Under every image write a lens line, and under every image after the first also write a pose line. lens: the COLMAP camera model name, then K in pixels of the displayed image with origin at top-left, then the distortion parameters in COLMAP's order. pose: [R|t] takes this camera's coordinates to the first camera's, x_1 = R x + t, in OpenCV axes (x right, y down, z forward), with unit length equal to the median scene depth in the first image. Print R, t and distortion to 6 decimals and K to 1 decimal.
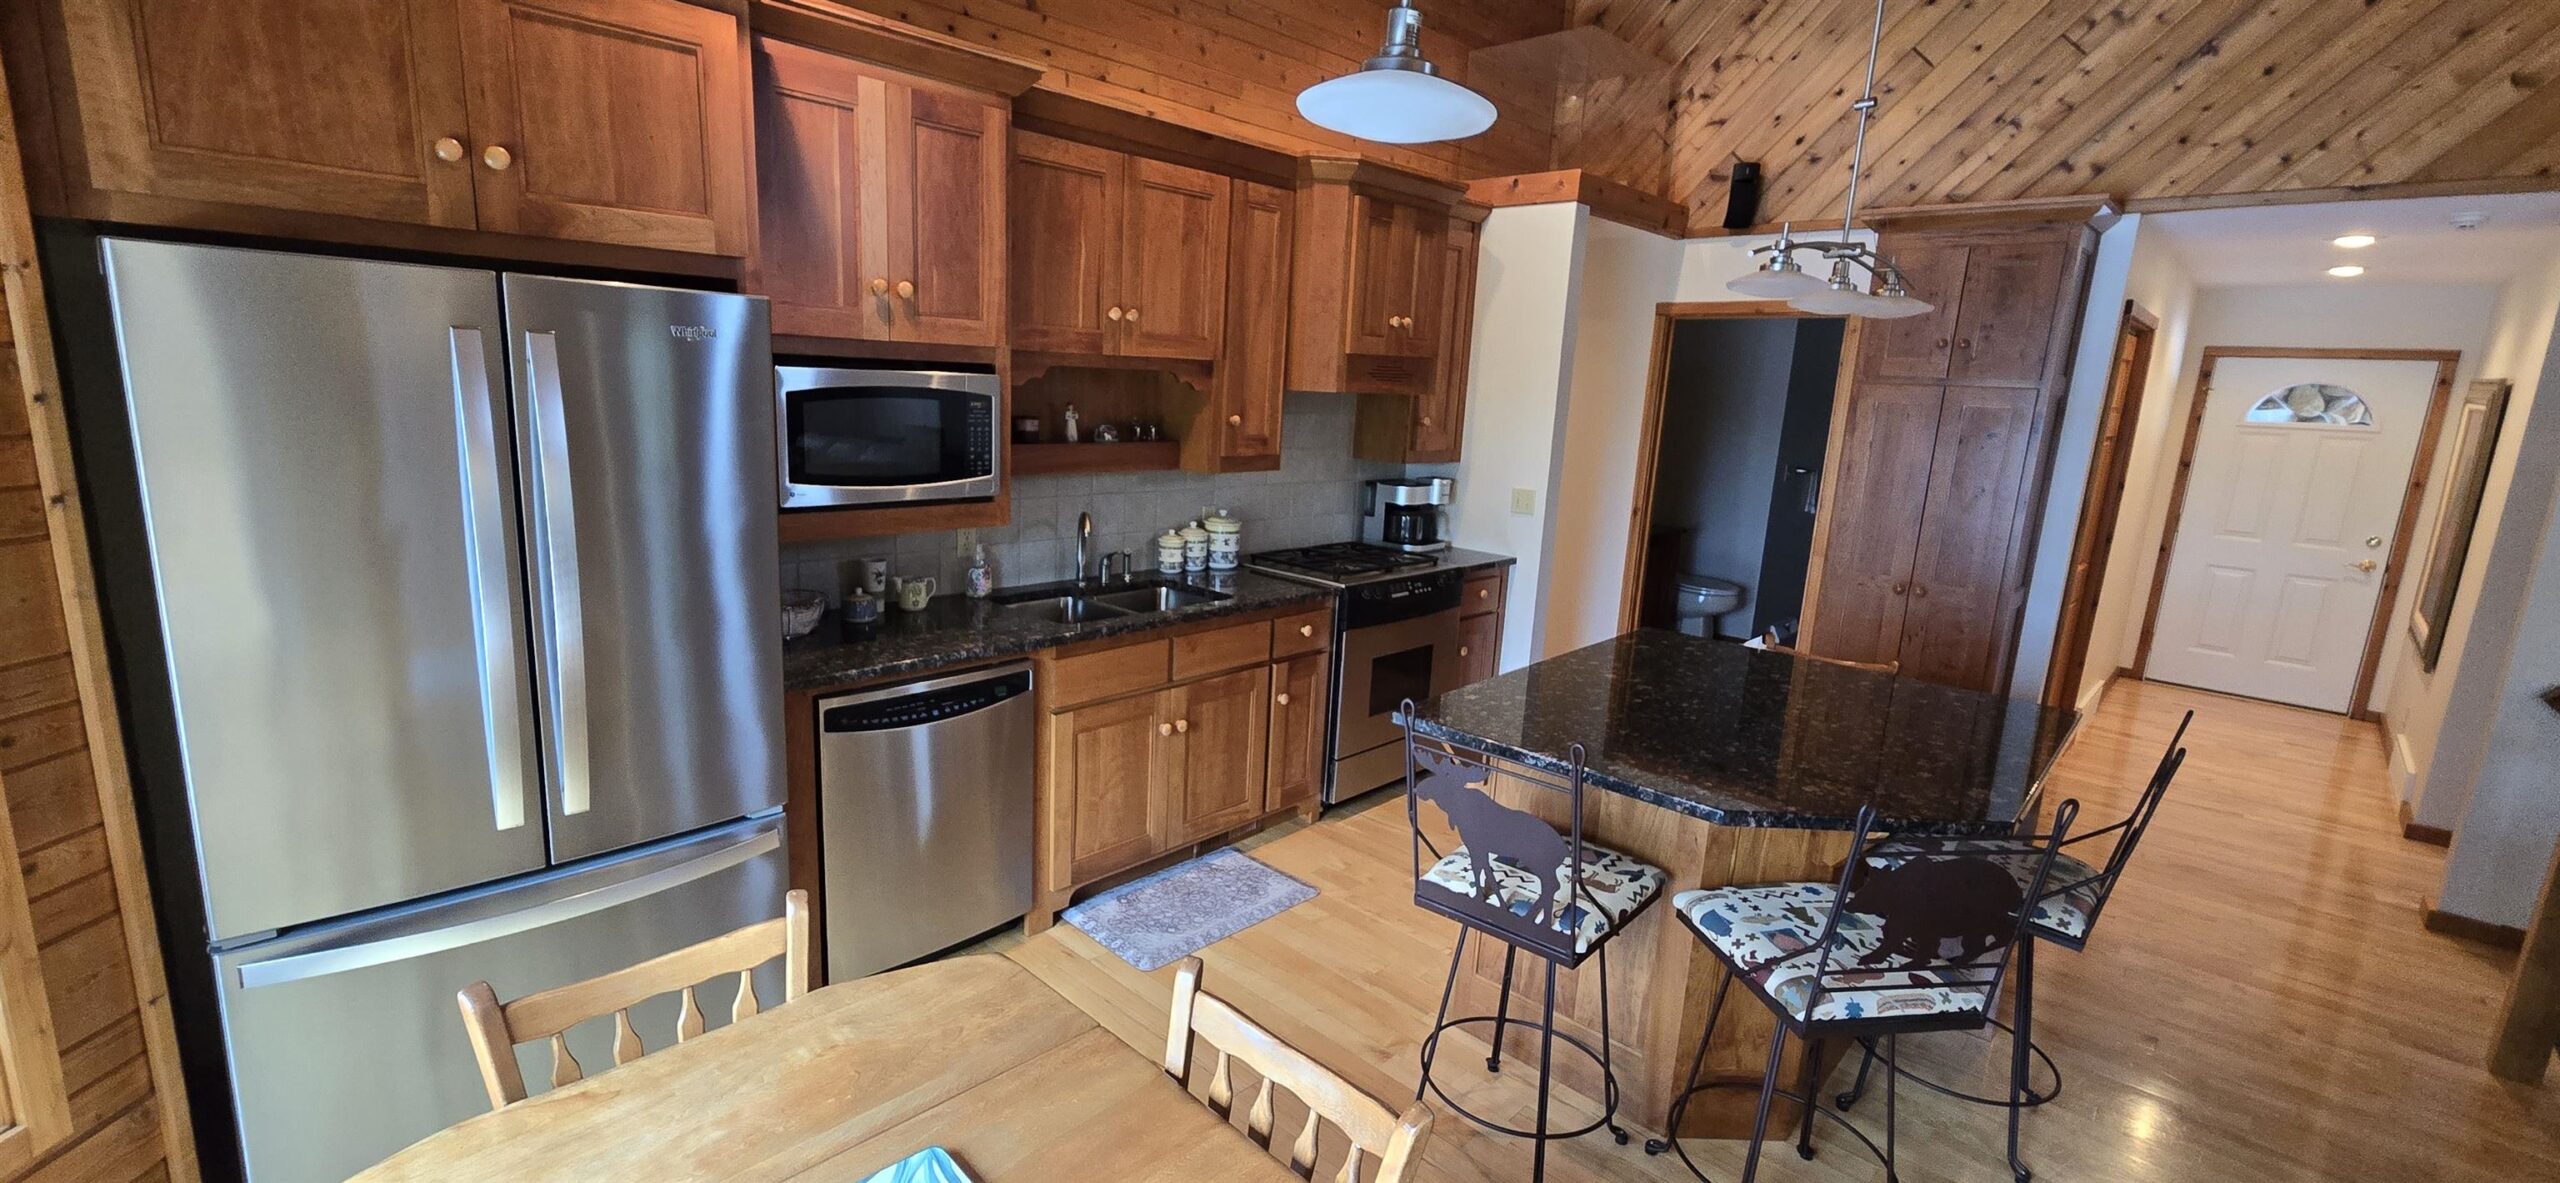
lens RADIAL K [[1056.1, 0, 1254.9], [0, 1056.1, 594.6], [0, 0, 1]] dist [0.006953, -0.000227]
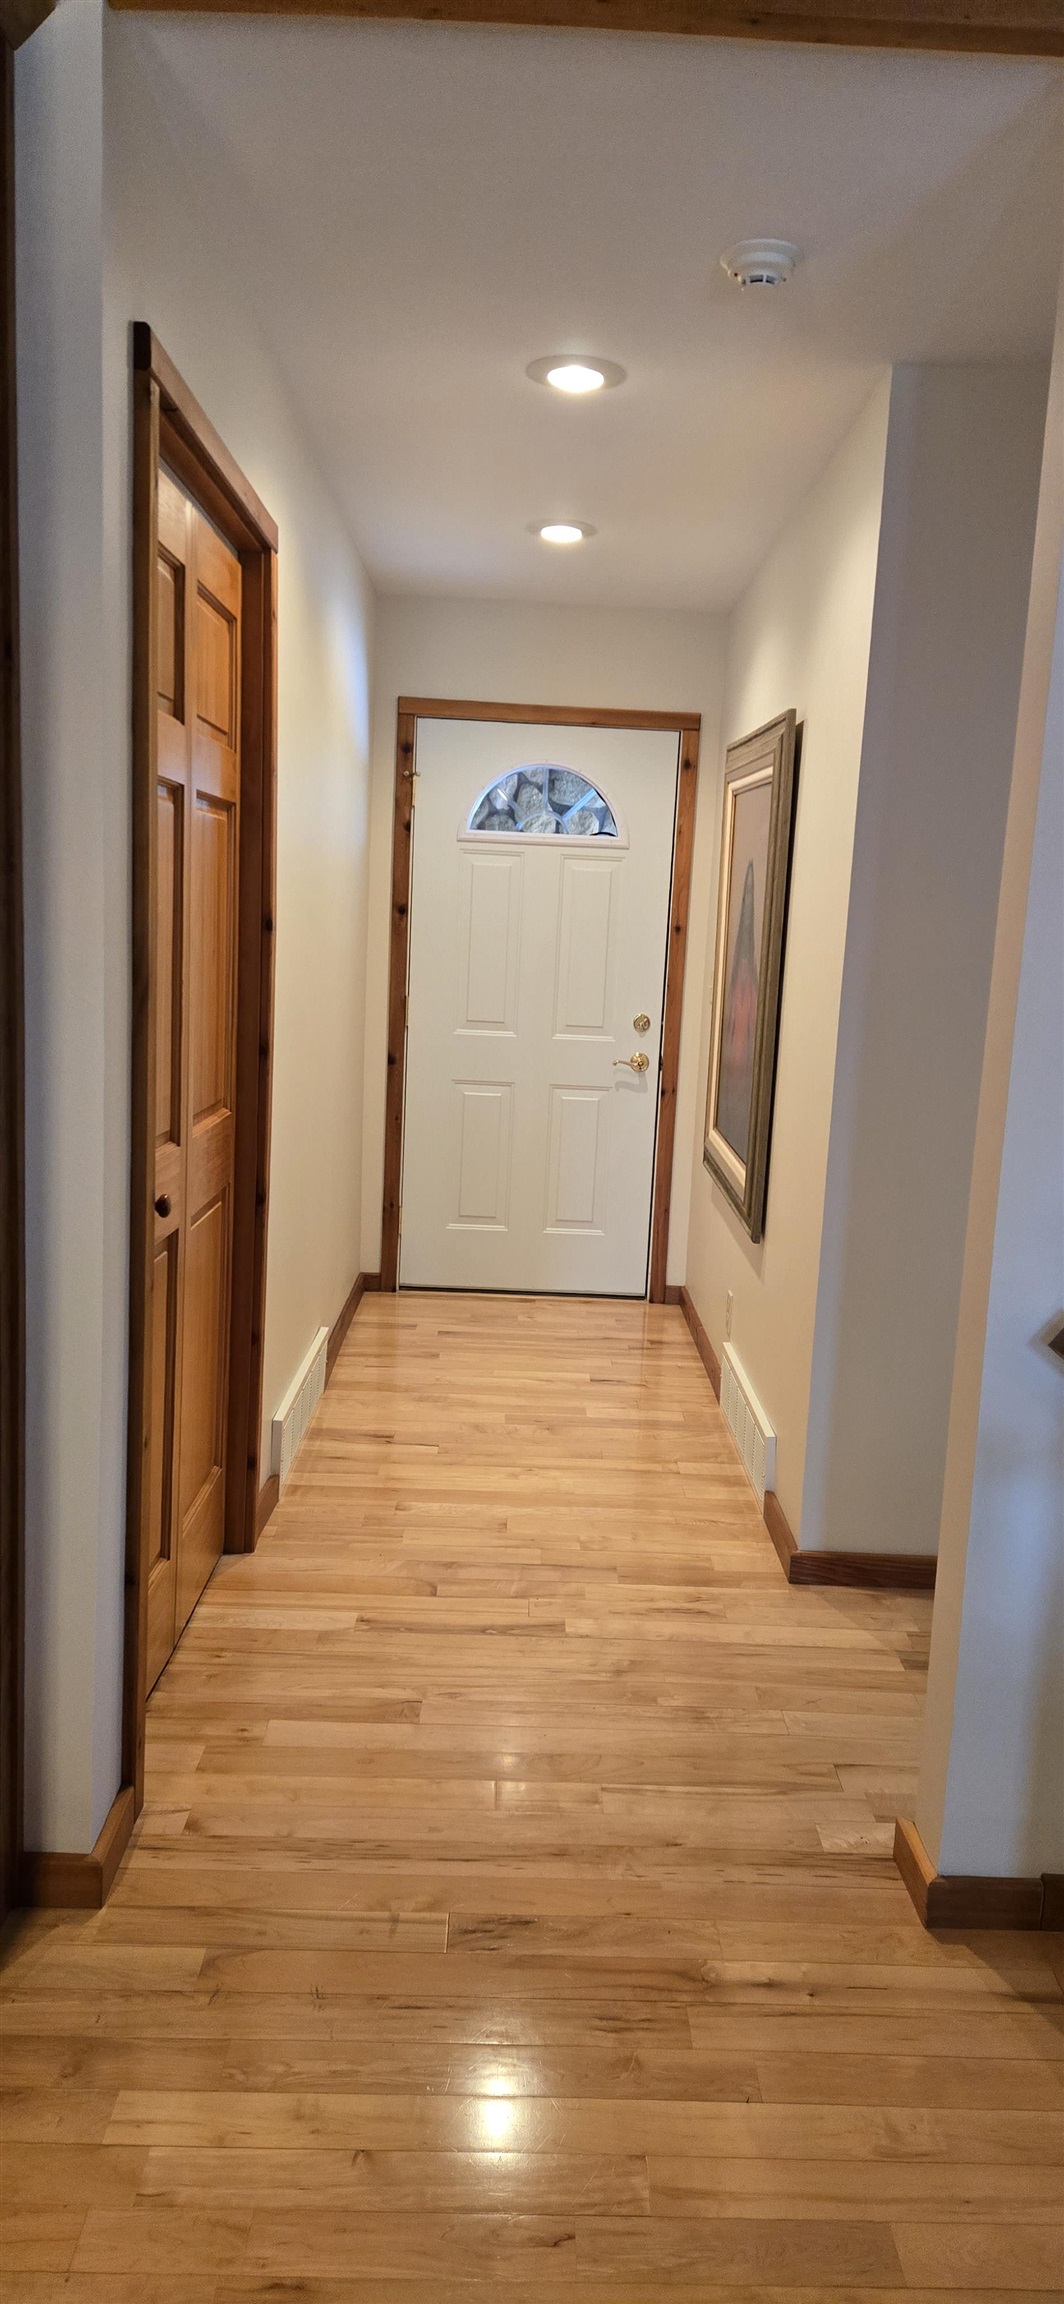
lens RADIAL K [[1559.6, 0, 534.2], [0, 1559.6, 1150.0], [0, 0, 1]] dist [0.069564, -0.019888]
pose [[0.713450, -0.117633, 0.690761, 0.360857], [0.128708, 0.991035, 0.035832, -0.016494], [-0.688784, 0.063342, 0.722194, 0.383062]]
